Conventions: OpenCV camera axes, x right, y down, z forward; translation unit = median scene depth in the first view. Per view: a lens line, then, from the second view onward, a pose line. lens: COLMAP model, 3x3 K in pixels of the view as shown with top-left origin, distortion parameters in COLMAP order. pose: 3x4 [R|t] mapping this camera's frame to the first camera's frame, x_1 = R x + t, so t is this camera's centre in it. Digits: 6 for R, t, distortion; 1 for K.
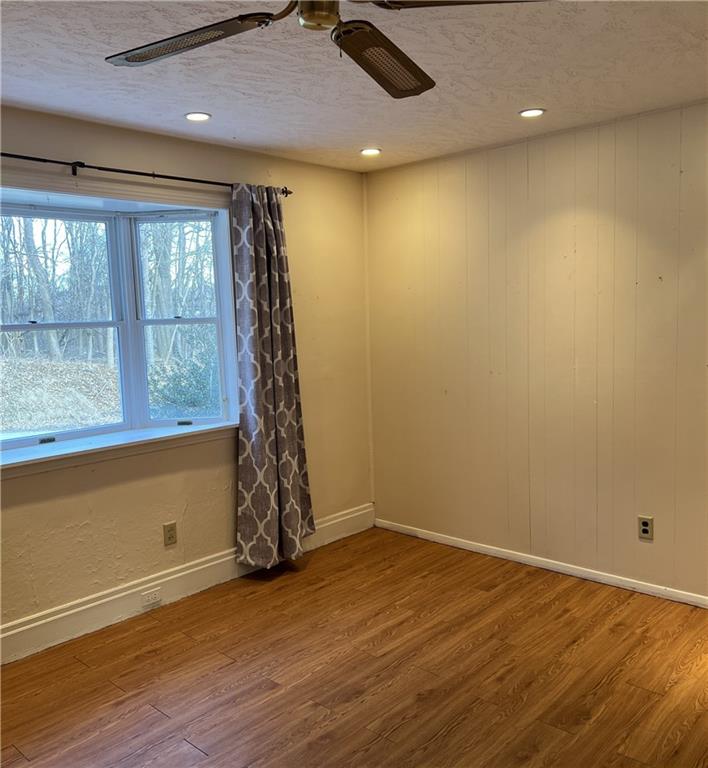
lens RADIAL K [[719.4, 0, 358.0], [0, 719.4, 386.6], [0, 0, 1]] dist [0.026611, 0.000000]
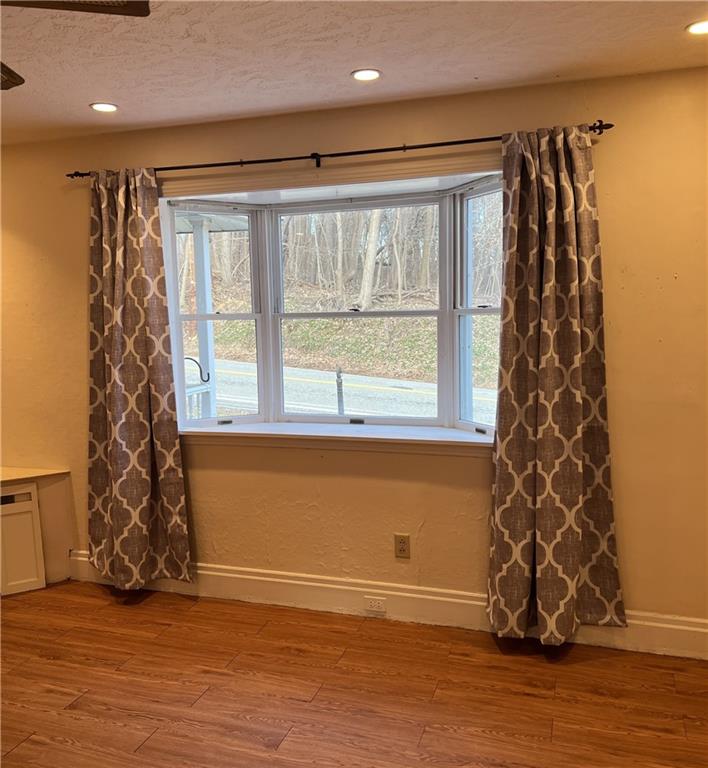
lens RADIAL K [[719.4, 0, 356.3], [0, 719.4, 381.2], [0, 0, 1]] dist [0.026611, 0.000000]
pose [[0.398081, 0.118241, -0.909698, 0.520099], [-0.088646, 0.991976, 0.090144, -0.079154], [0.913057, 0.044757, 0.405368, 0.577407]]
